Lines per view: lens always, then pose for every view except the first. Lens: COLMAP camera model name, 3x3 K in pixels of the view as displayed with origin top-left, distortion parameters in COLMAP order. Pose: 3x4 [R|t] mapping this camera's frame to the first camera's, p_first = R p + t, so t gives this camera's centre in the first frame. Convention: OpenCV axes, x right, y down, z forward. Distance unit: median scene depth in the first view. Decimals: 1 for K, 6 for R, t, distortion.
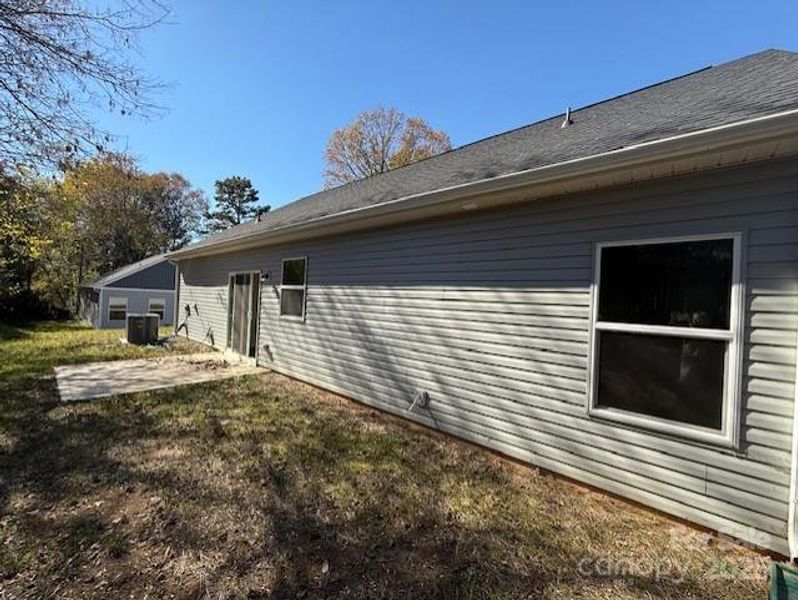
lens RADIAL K [[318.6, 0, 398.7], [0, 318.6, 299.0], [0, 0, 1]] dist [0.000225, -0.000356]
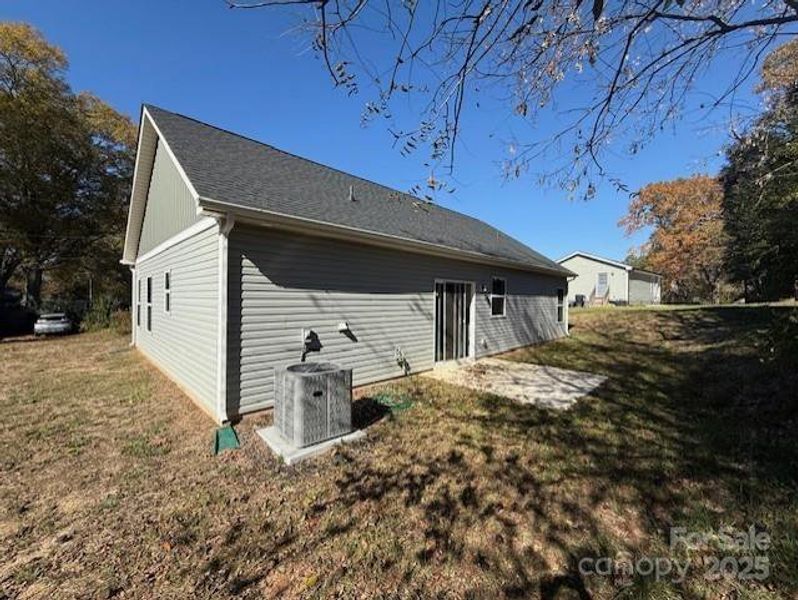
lens RADIAL K [[318.6, 0, 398.7], [0, 318.6, 299.0], [0, 0, 1]] dist [0.000225, -0.000356]
pose [[0.079427, -0.030635, 0.996370, -1.792103], [0.001727, 0.999530, 0.030595, -0.066953], [-0.996839, -0.000710, 0.079443, 1.276630]]
